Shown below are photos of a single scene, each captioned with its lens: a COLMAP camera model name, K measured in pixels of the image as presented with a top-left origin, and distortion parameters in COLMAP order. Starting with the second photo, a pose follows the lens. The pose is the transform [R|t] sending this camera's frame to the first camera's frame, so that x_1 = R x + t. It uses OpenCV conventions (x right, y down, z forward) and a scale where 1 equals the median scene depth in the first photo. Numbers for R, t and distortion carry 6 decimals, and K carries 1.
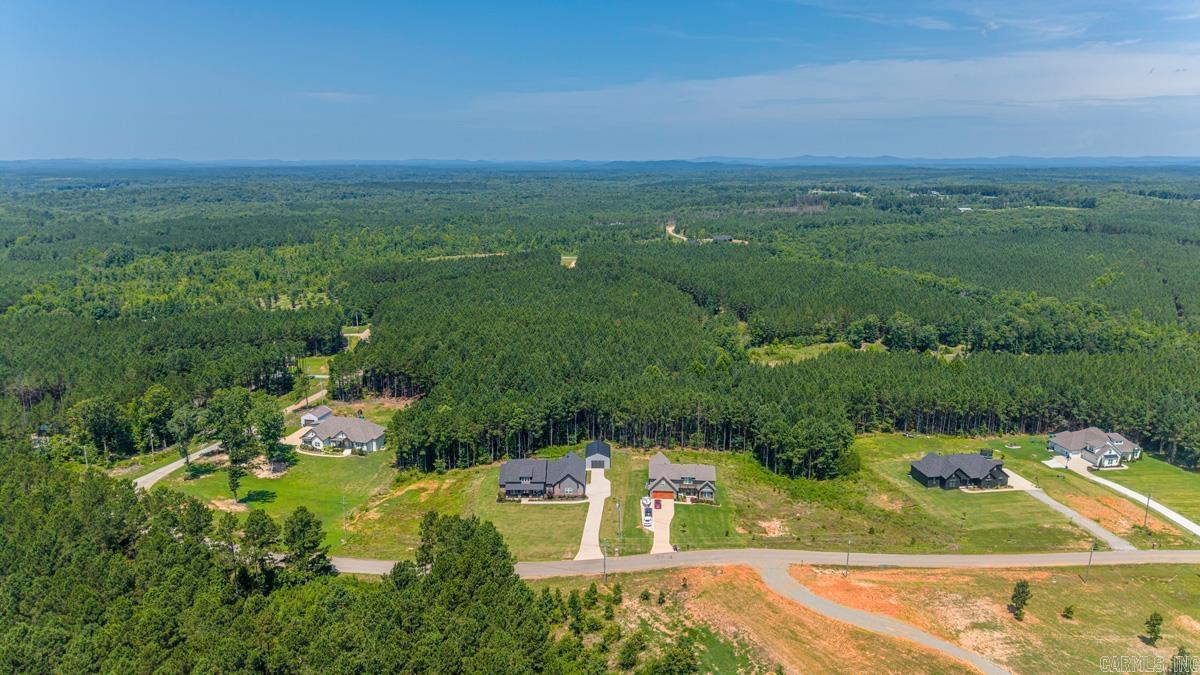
lens RADIAL K [[805.6, 0, 592.1], [0, 805.6, 293.7], [0, 0, 1]] dist [0.028288, -0.033569]
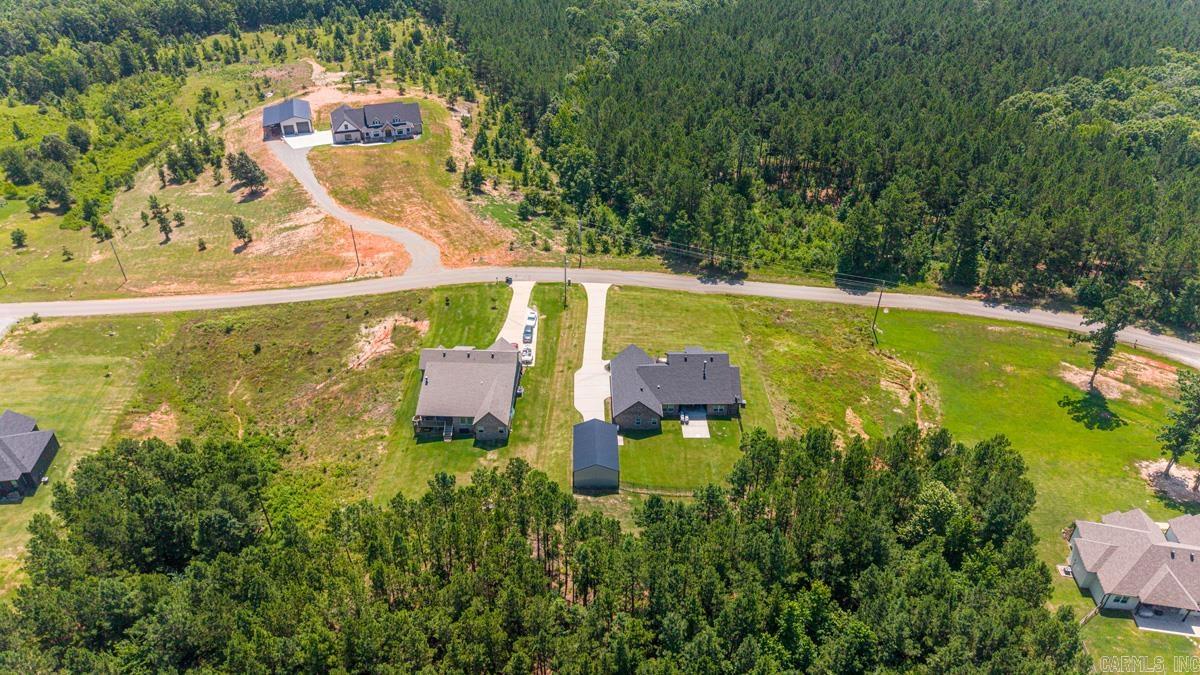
lens RADIAL K [[805.6, 0, 600.1], [0, 805.6, 340.6], [0, 0, 1]] dist [0.028288, -0.033569]
pose [[-0.999066, 0.018142, -0.039208, 0.020161], [-0.014374, 0.716260, 0.697686, -0.198721], [0.040741, 0.697598, -0.715330, 1.094369]]
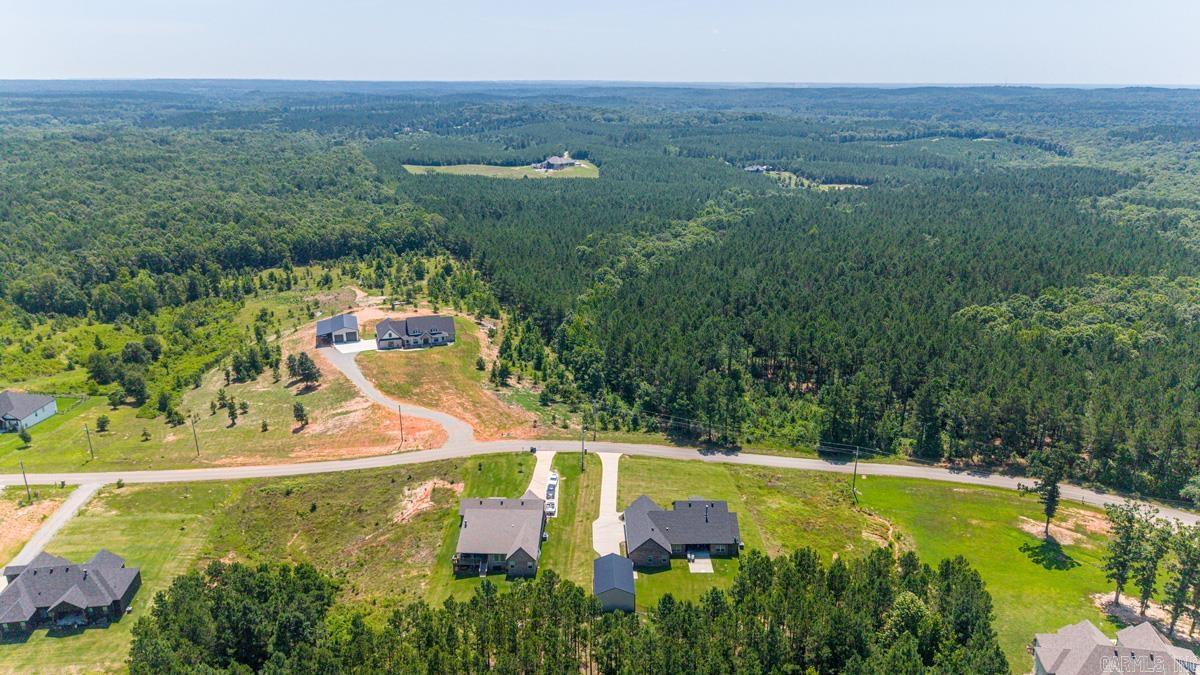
lens RADIAL K [[805.6, 0, 602.5], [0, 805.6, 333.8], [0, 0, 1]] dist [0.028288, -0.033569]
pose [[-0.998910, 0.009722, -0.045651, 0.035518], [-0.012252, 0.889150, 0.457452, -0.217140], [0.045038, 0.457513, -0.888062, 1.202851]]
